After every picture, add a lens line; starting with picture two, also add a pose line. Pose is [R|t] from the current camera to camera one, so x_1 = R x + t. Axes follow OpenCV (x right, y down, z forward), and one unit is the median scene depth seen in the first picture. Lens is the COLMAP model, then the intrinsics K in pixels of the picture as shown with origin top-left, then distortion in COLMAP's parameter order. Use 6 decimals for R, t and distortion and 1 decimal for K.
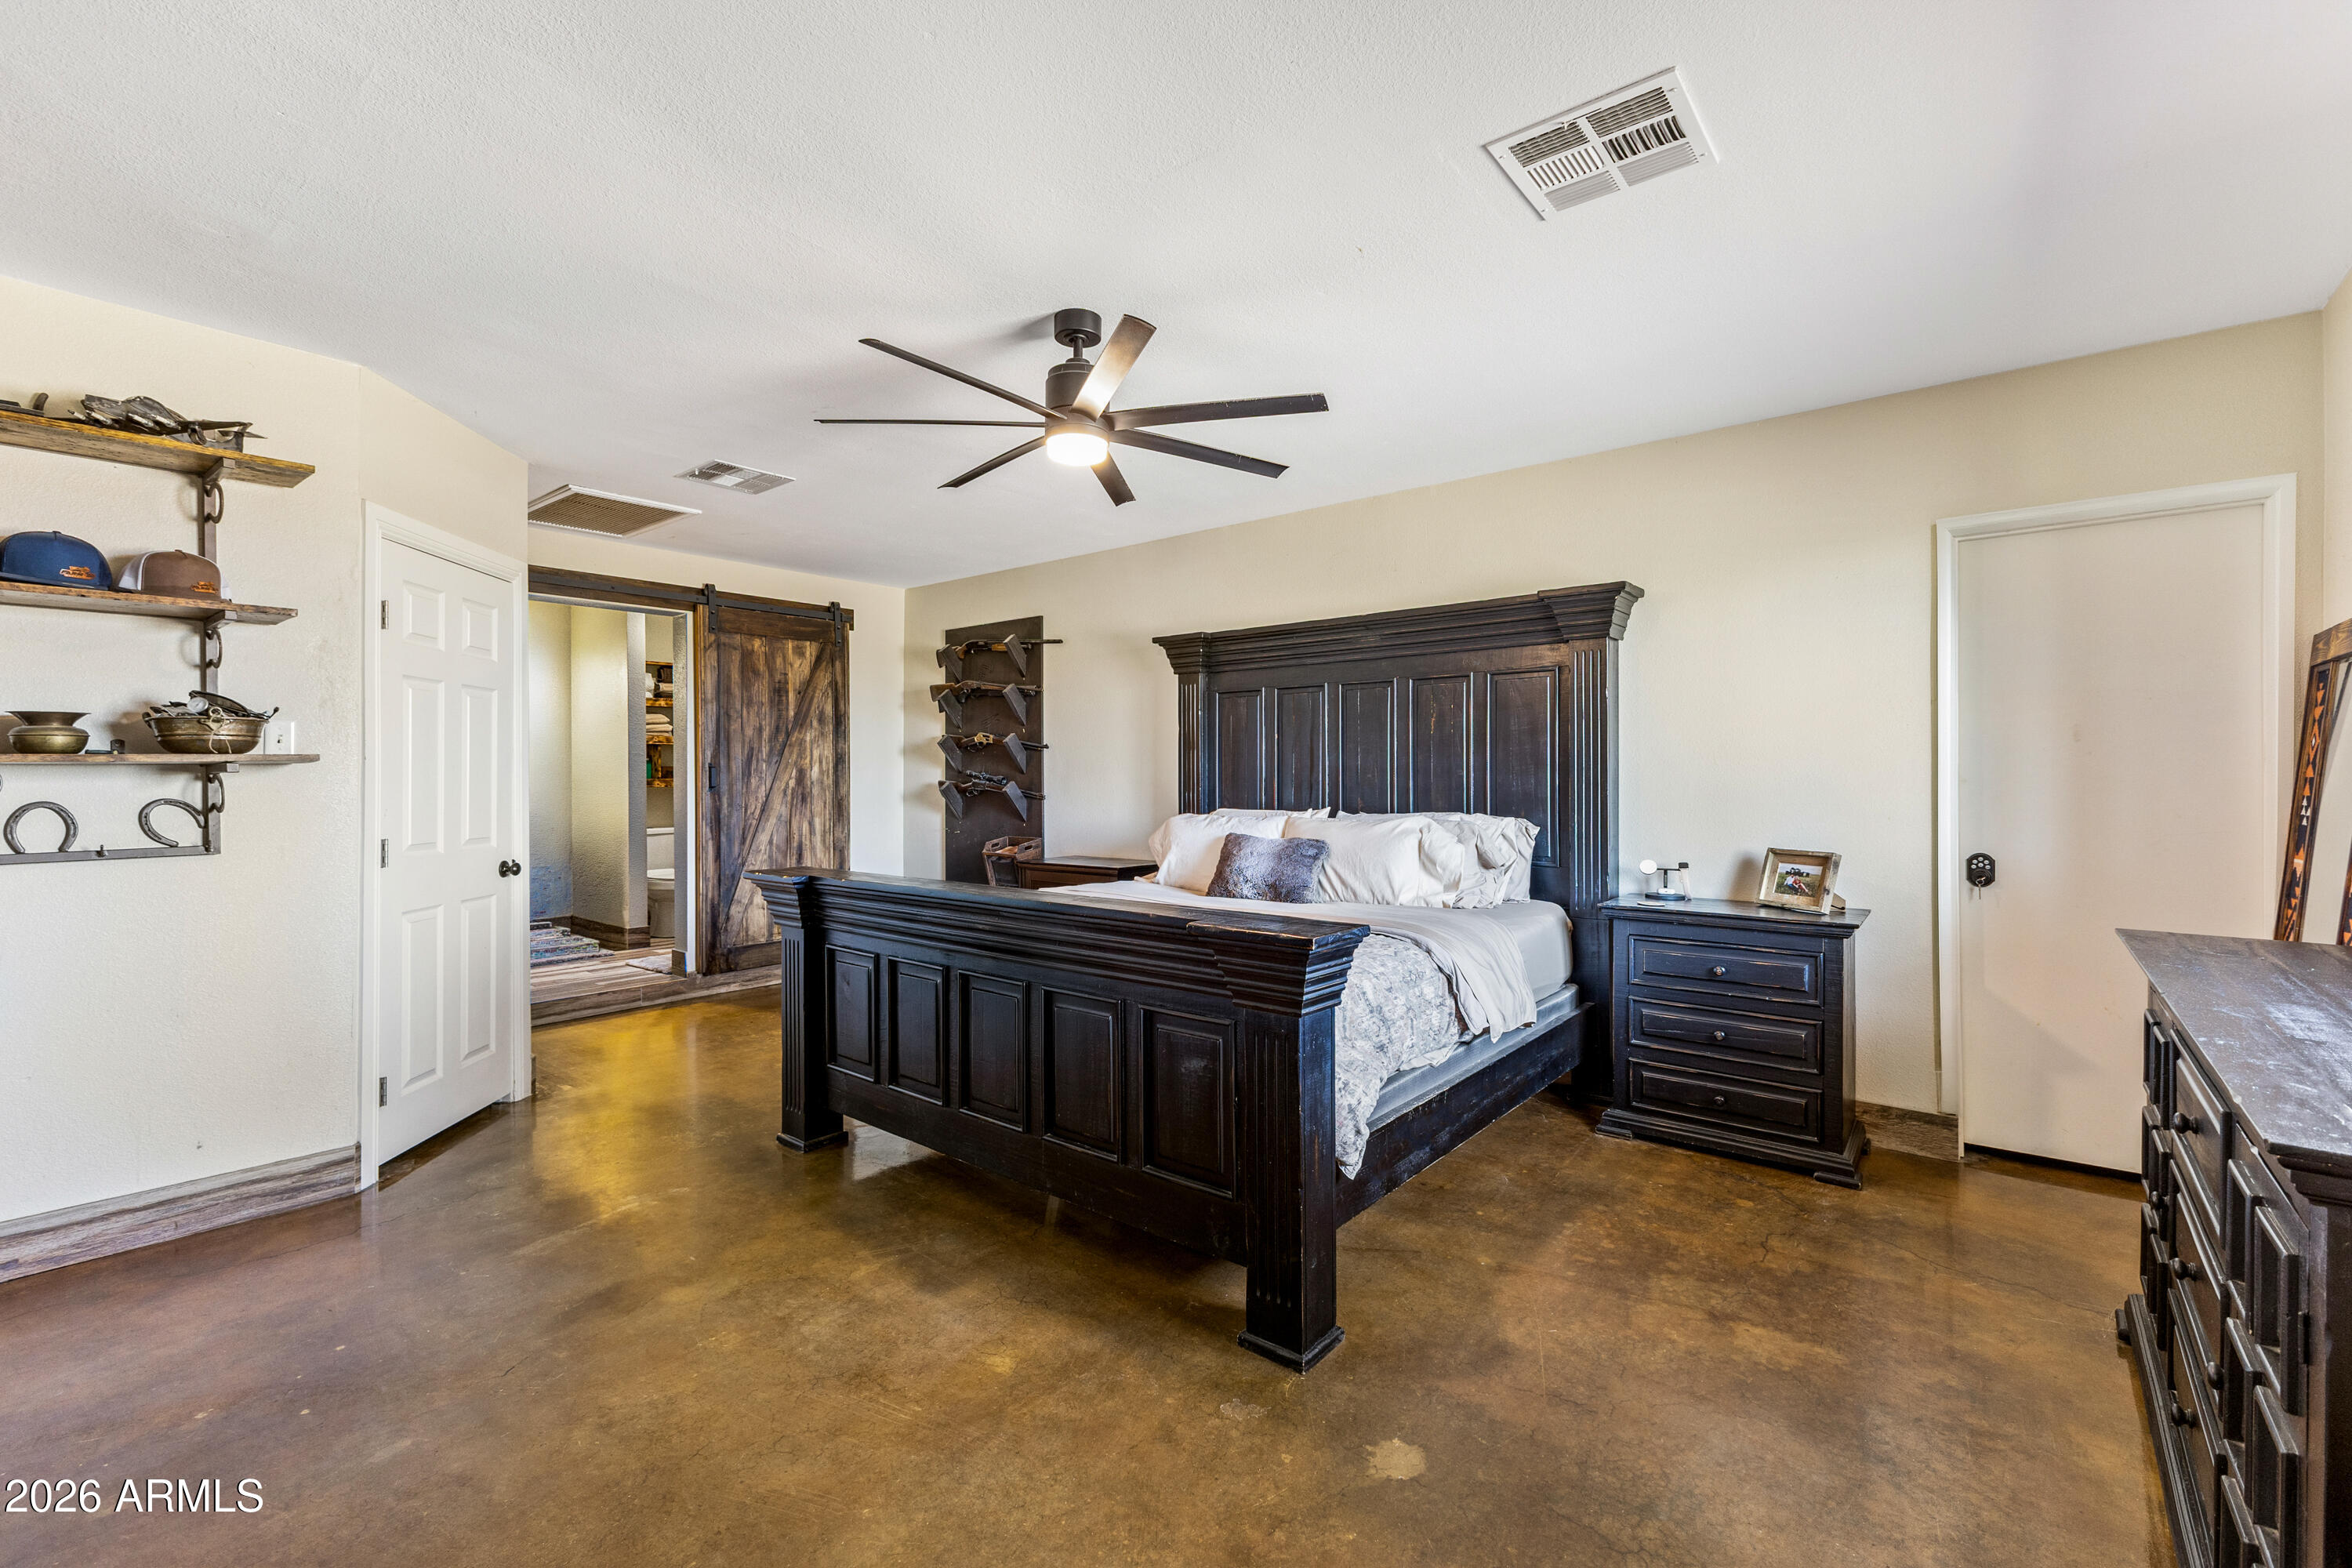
lens RADIAL K [[1019.5, 0, 1172.3], [0, 1019.5, 799.4], [0, 0, 1]] dist [0.009030, -0.000153]
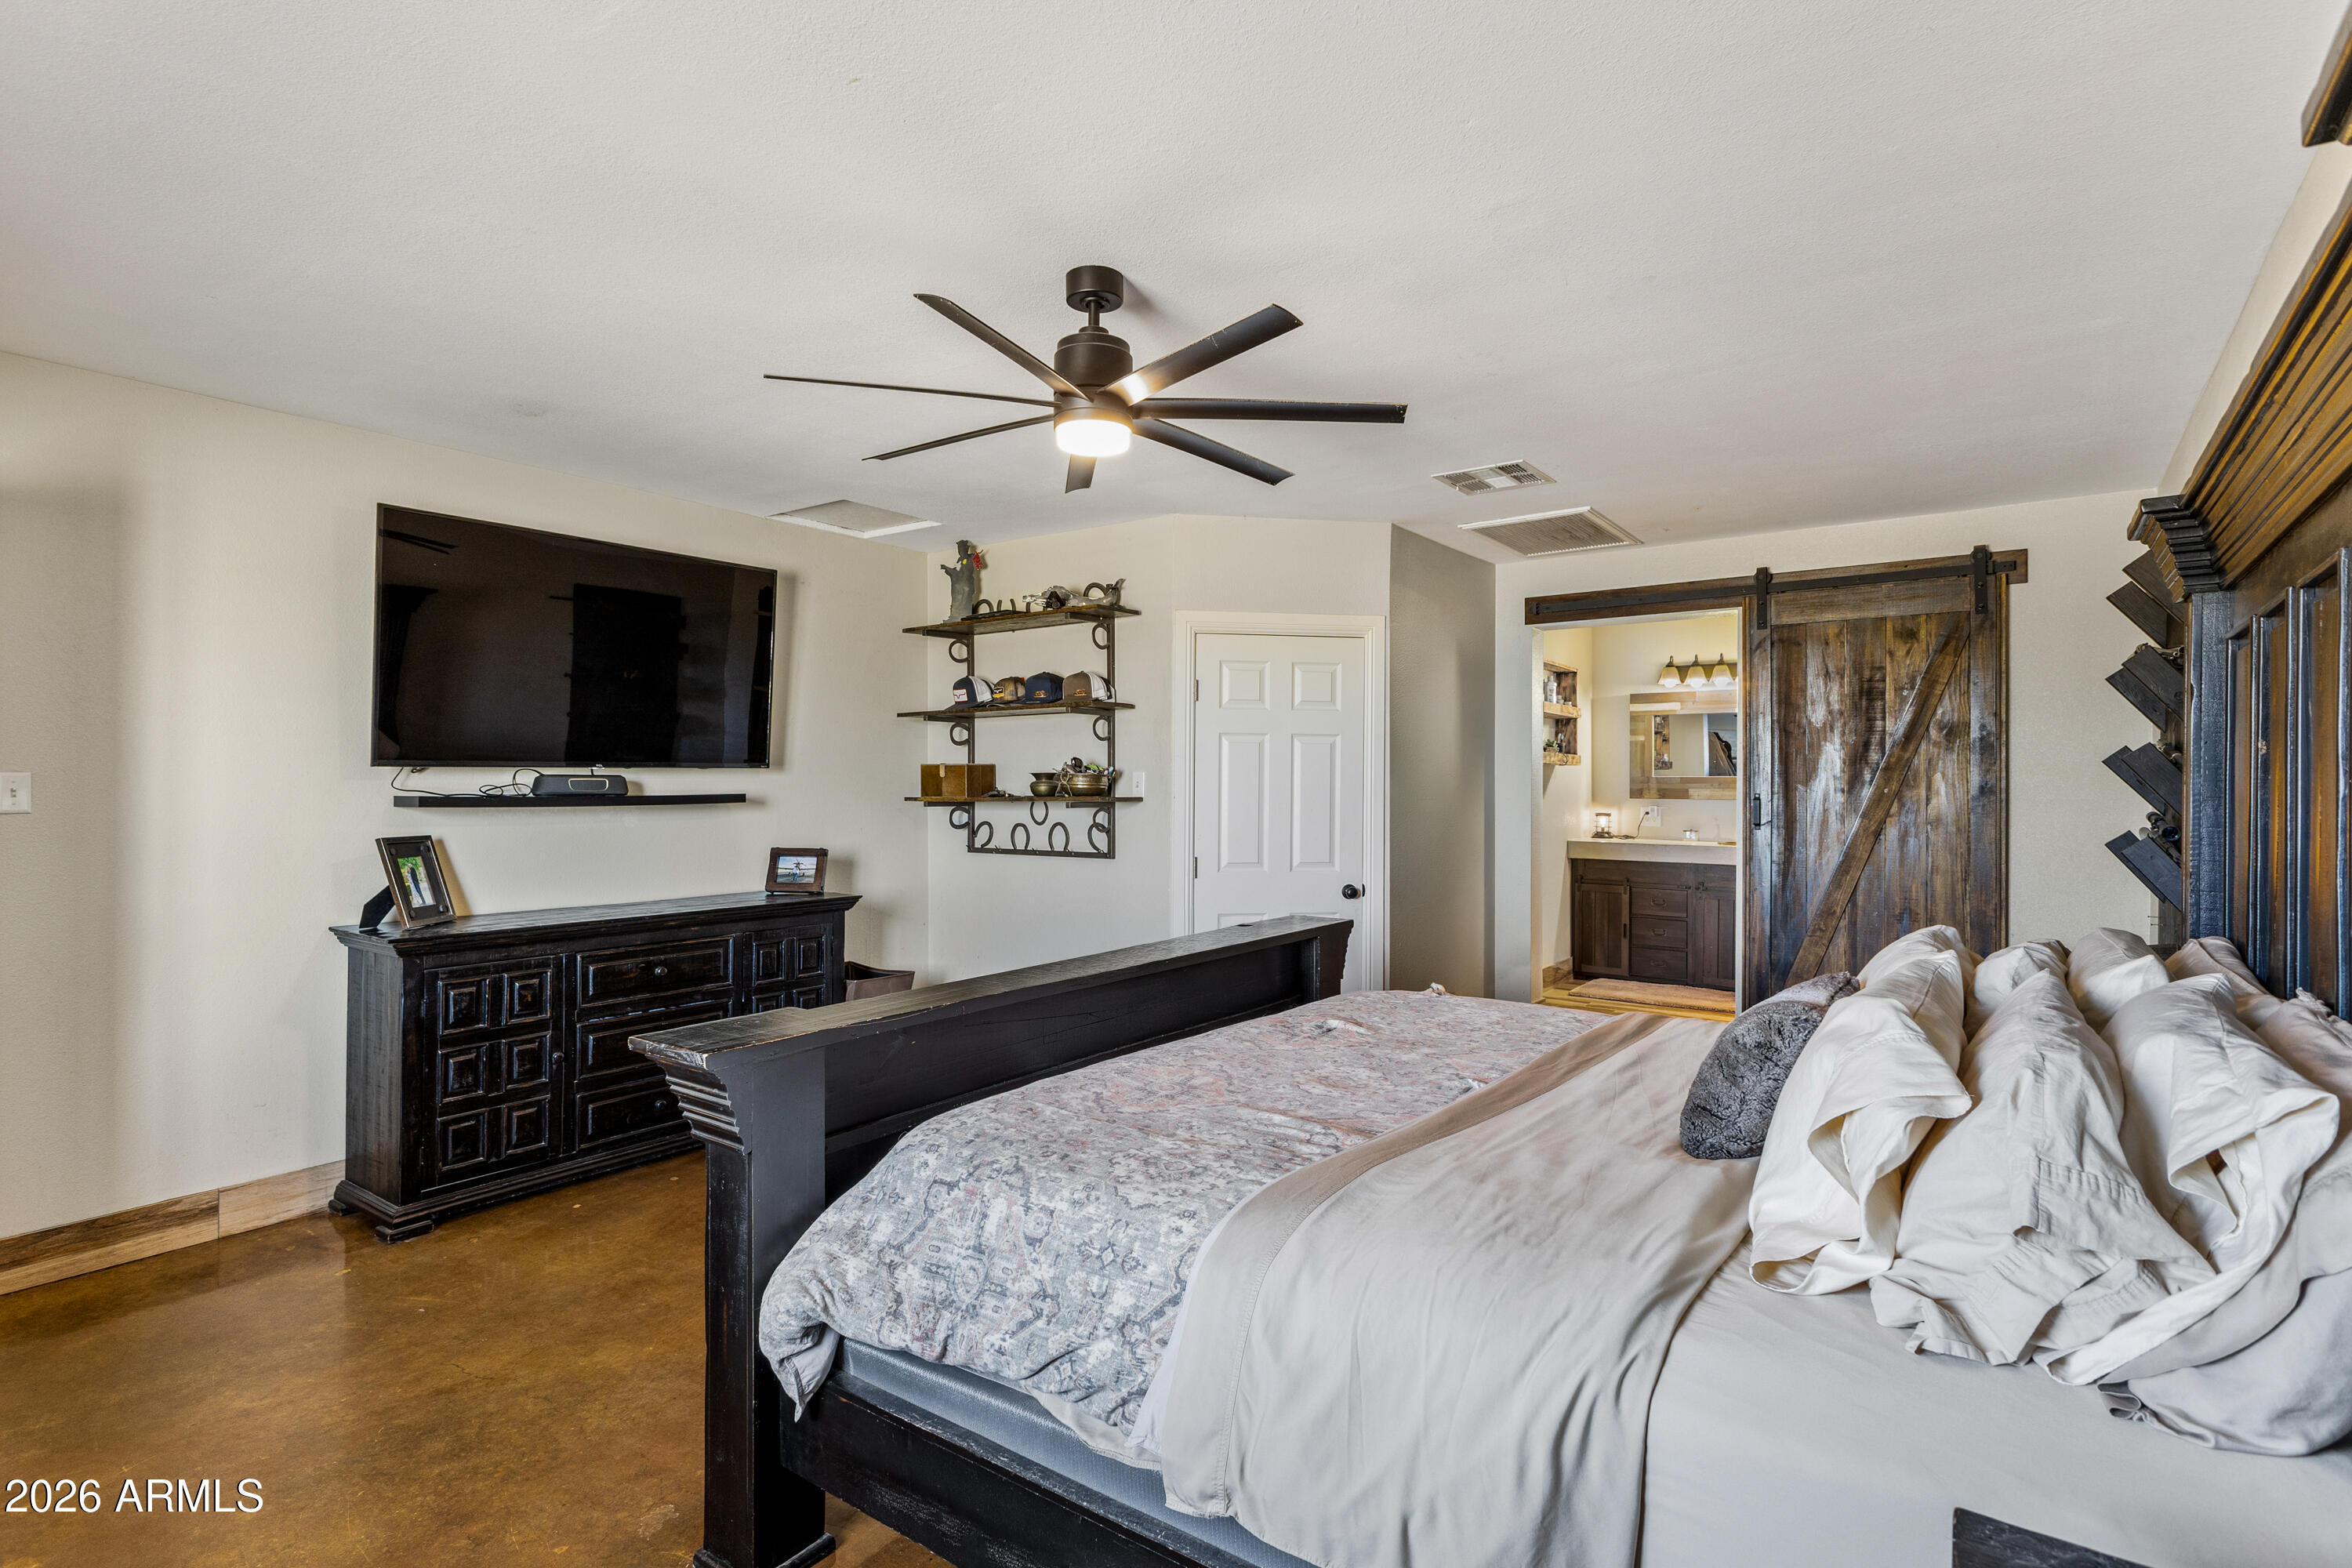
lens RADIAL K [[1147.0, 0, 1182.5], [0, 1147.0, 797.8], [0, 0, 1]] dist [0.010422, 0.000177]
pose [[0.064143, 0.016203, -0.997809, 0.825212], [-0.026943, 0.999532, 0.014499, -0.068608], [0.997577, 0.025954, 0.064550, 1.005119]]
